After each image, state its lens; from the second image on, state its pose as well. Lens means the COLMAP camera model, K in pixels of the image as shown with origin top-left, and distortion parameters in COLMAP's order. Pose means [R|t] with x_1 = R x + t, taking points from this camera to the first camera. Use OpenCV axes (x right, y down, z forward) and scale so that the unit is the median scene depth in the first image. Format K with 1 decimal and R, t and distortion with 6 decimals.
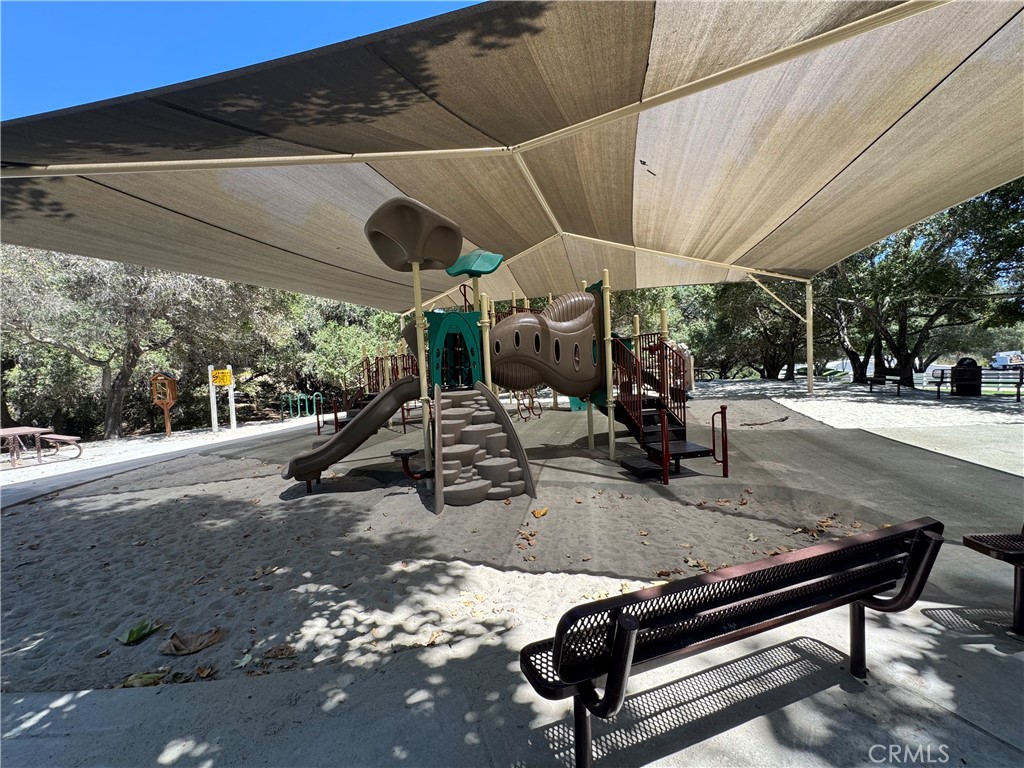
lens RADIAL K [[480.2, 0, 515.9], [0, 480.2, 383.3], [0, 0, 1]] dist [0.001794, 0.000142]
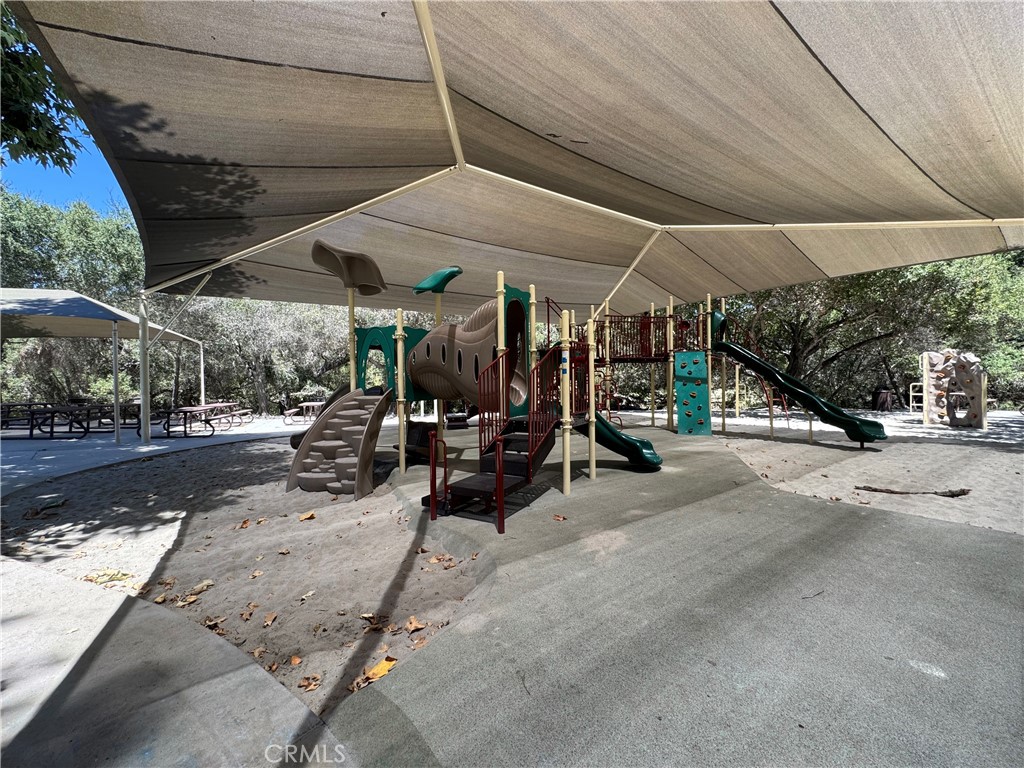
lens RADIAL K [[406.3, 0, 513.7], [0, 406.3, 384.1], [0, 0, 1]] dist [0.000588, 0.000361]
pose [[0.747709, 0.051414, -0.662034, 0.628101], [-0.058134, 0.998238, 0.011867, -0.034867], [0.661477, 0.029614, 0.749380, 0.403213]]
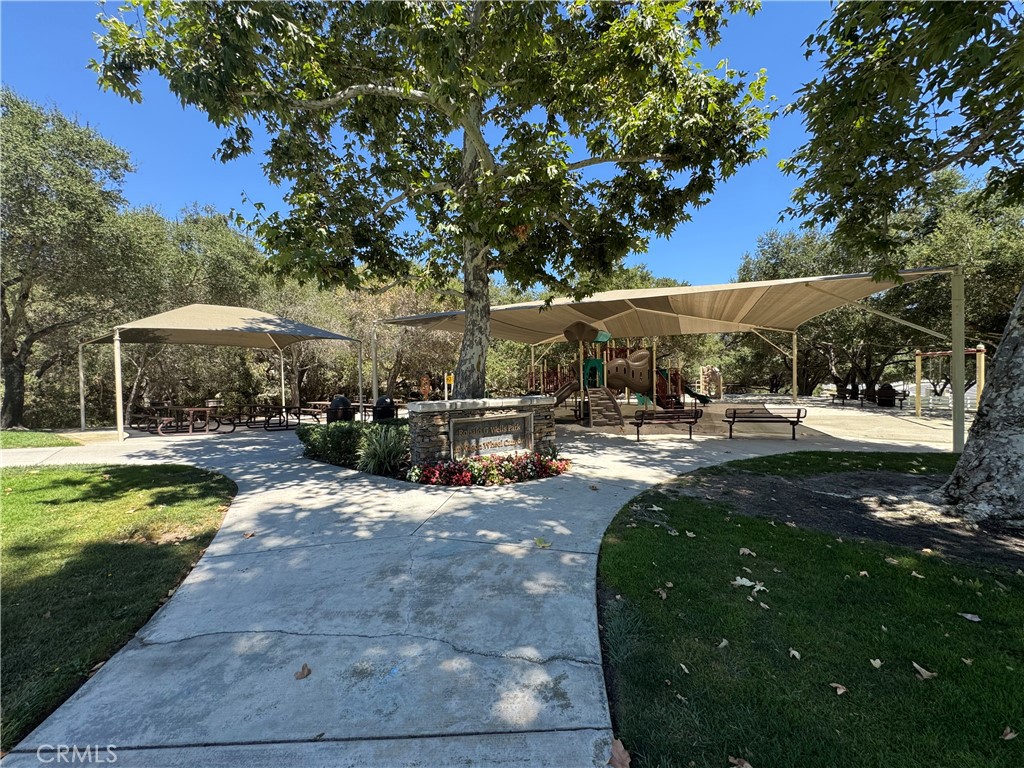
lens RADIAL K [[406.3, 0, 514.3], [0, 406.3, 383.6], [0, 0, 1]] dist [0.000588, 0.000361]
pose [[0.982776, 0.041021, -0.180189, -0.126733], [-0.043582, 0.998997, -0.010275, 0.026756], [0.179586, 0.017951, 0.983578, -1.095917]]
